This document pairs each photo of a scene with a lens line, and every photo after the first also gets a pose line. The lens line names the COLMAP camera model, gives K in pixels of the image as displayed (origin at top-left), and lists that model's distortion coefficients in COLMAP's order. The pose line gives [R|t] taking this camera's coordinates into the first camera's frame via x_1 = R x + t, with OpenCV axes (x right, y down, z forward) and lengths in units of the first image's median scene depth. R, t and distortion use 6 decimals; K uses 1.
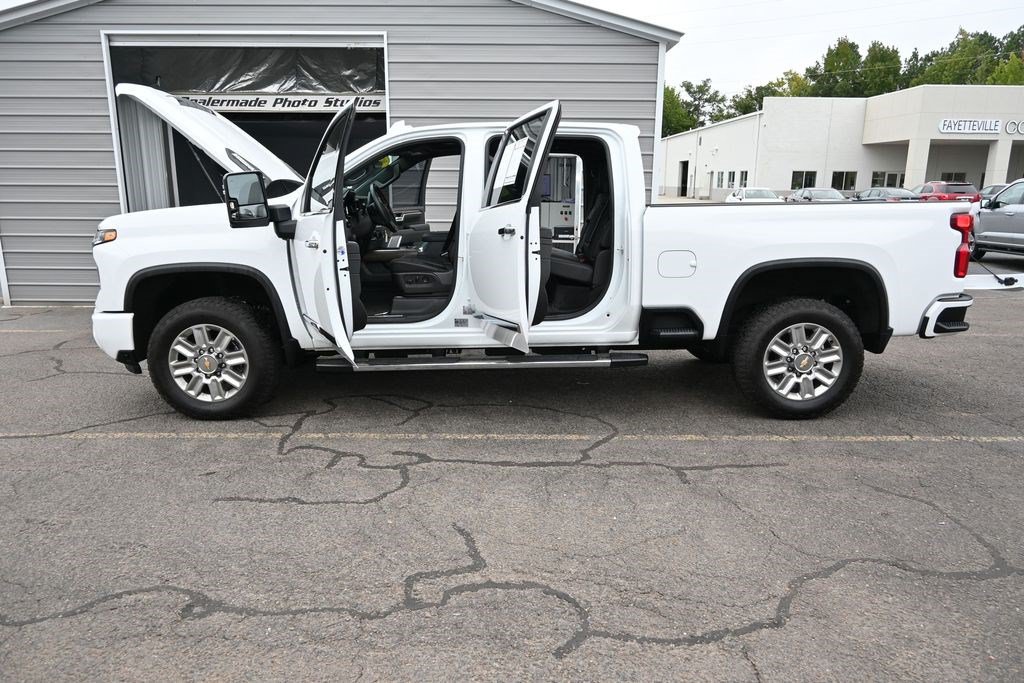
lens RADIAL K [[699.5, 0, 513.8], [0, 699.5, 336.5], [0, 0, 1]] dist [-0.008025, 0.002010]
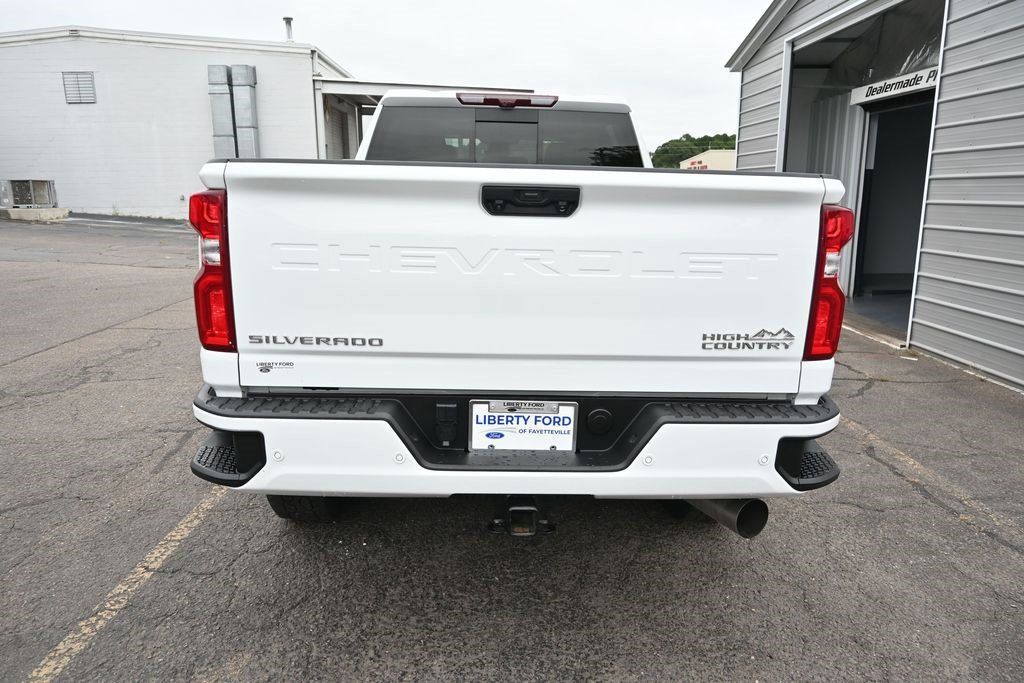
lens RADIAL K [[699.5, 0, 512.6], [0, 699.5, 339.6], [0, 0, 1]] dist [-0.008025, 0.002010]
pose [[0.035221, 0.201144, -0.978928, 1.091308], [-0.210795, 0.958994, 0.189464, -0.213328], [0.976896, 0.199680, 0.076177, 1.183996]]
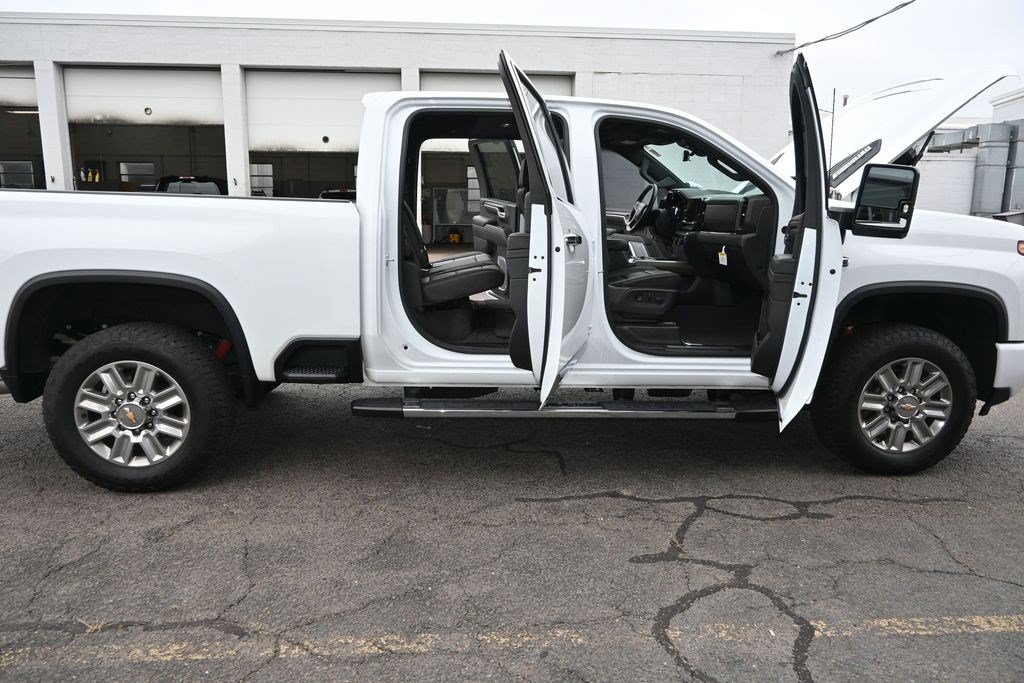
lens RADIAL K [[699.5, 0, 512.1], [0, 699.5, 339.1], [0, 0, 1]] dist [-0.008025, 0.002010]
pose [[-0.995924, 0.000581, -0.090195, 0.090923], [-0.032909, 0.928705, 0.369357, -0.406805], [0.083979, 0.370819, -0.924900, 2.155231]]
